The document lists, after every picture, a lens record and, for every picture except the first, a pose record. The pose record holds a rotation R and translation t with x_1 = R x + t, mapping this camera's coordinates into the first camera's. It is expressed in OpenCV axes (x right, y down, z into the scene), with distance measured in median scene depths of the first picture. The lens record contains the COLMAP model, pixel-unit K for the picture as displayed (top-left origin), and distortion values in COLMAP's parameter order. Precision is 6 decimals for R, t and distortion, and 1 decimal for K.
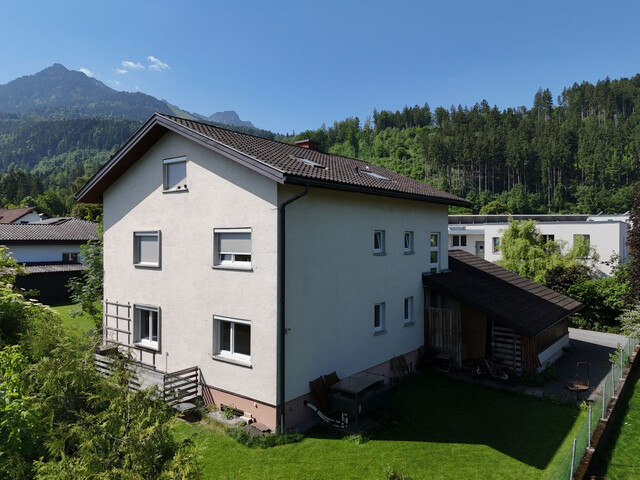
lens RADIAL K [[473.0, 0, 320.0], [0, 473.0, 240.0], [0, 0, 1]] dist [0.071855, -0.065363]
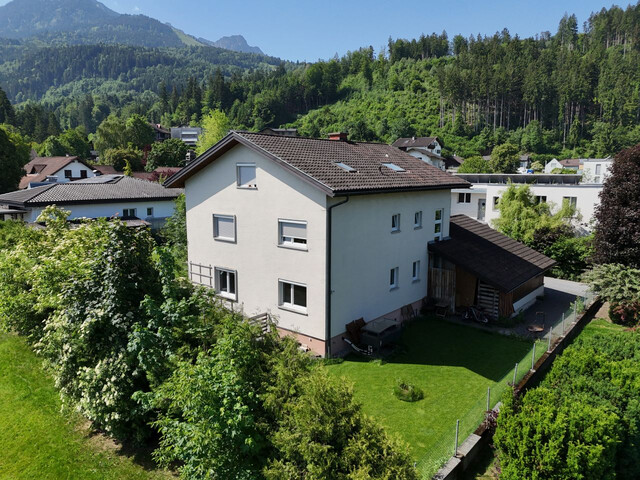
lens RADIAL K [[473.0, 0, 320.0], [0, 473.0, 240.0], [0, 0, 1]] dist [0.071855, -0.065363]
pose [[0.999748, 0.006961, -0.021353, -0.044685], [-0.003904, 0.990147, 0.139978, -0.101492], [0.022117, -0.139860, 0.989924, -0.252921]]
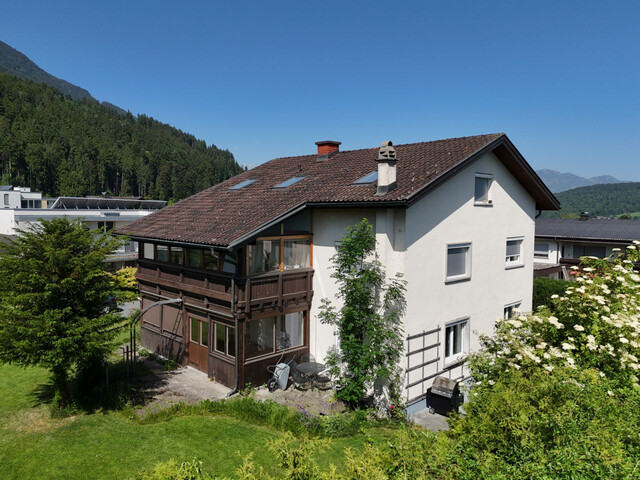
lens RADIAL K [[473.0, 0, 320.0], [0, 473.0, 240.0], [0, 0, 1]] dist [0.071855, -0.065363]
pose [[0.126667, -0.056910, 0.990311, -0.994511], [-0.010431, 0.998221, 0.058698, -0.057715], [-0.991890, -0.017765, 0.125848, 0.858149]]
